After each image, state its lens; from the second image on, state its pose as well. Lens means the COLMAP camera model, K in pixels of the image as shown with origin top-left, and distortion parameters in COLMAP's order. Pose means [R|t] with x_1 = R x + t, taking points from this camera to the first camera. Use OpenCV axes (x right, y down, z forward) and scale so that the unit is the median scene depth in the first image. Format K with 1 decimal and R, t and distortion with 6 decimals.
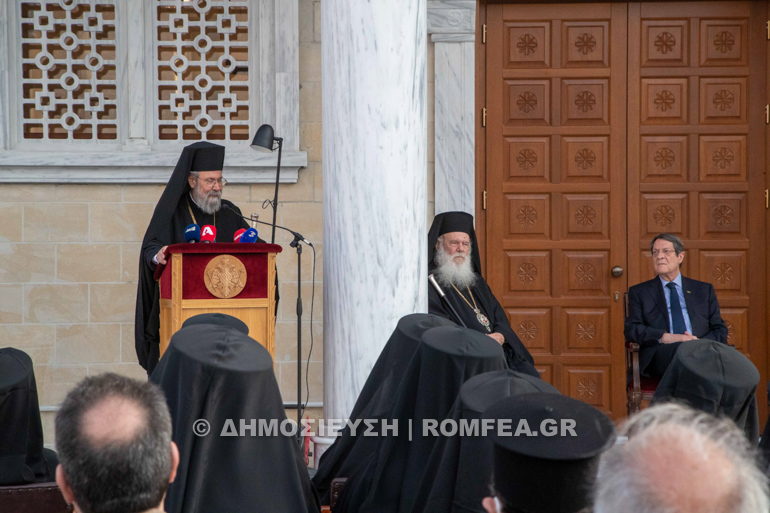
lens RADIAL K [[1945.6, 0, 385.0], [0, 1945.6, 256.5], [0, 0, 1]] dist [0.404659, 0.029194]
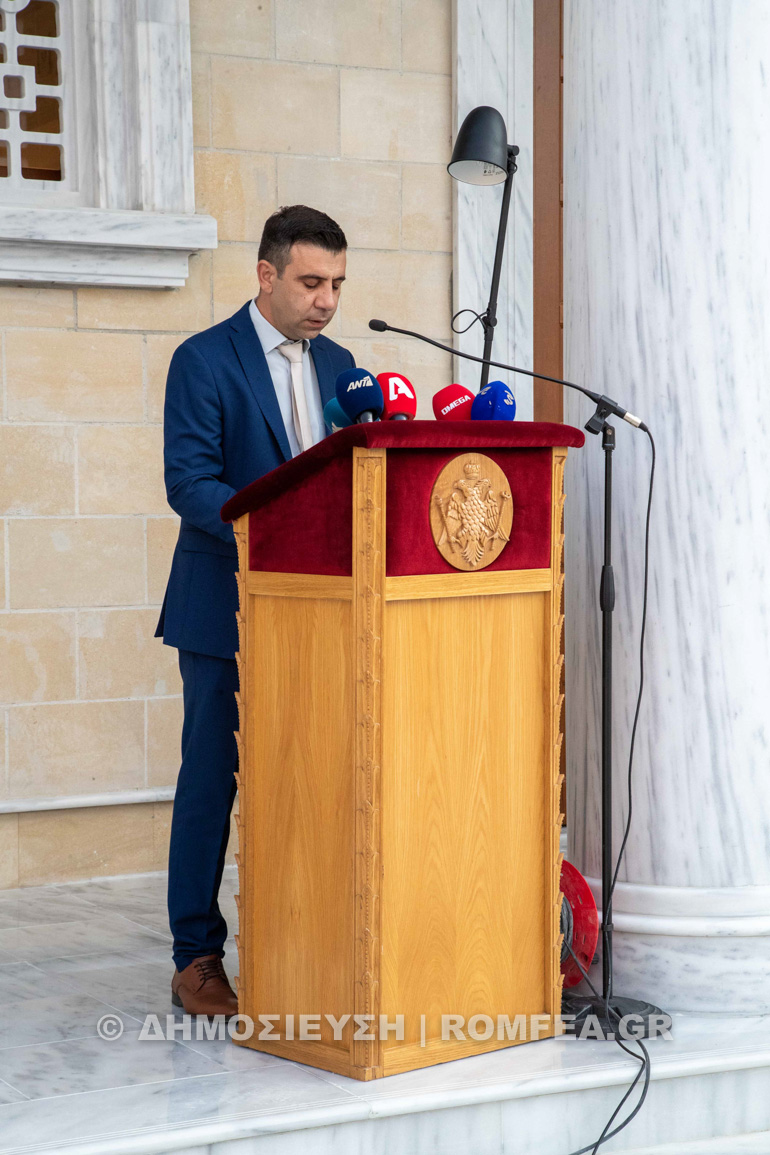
lens RADIAL K [[2435.8, 0, 385.0], [0, 2435.8, 577.5], [0, 0, 1]] dist [0.361253, -0.009497]
pose [[0.902041, -0.019984, 0.431188, -0.291200], [-0.000881, 0.998840, 0.048135, 0.000491], [-0.431650, -0.043800, 0.900977, 0.581274]]
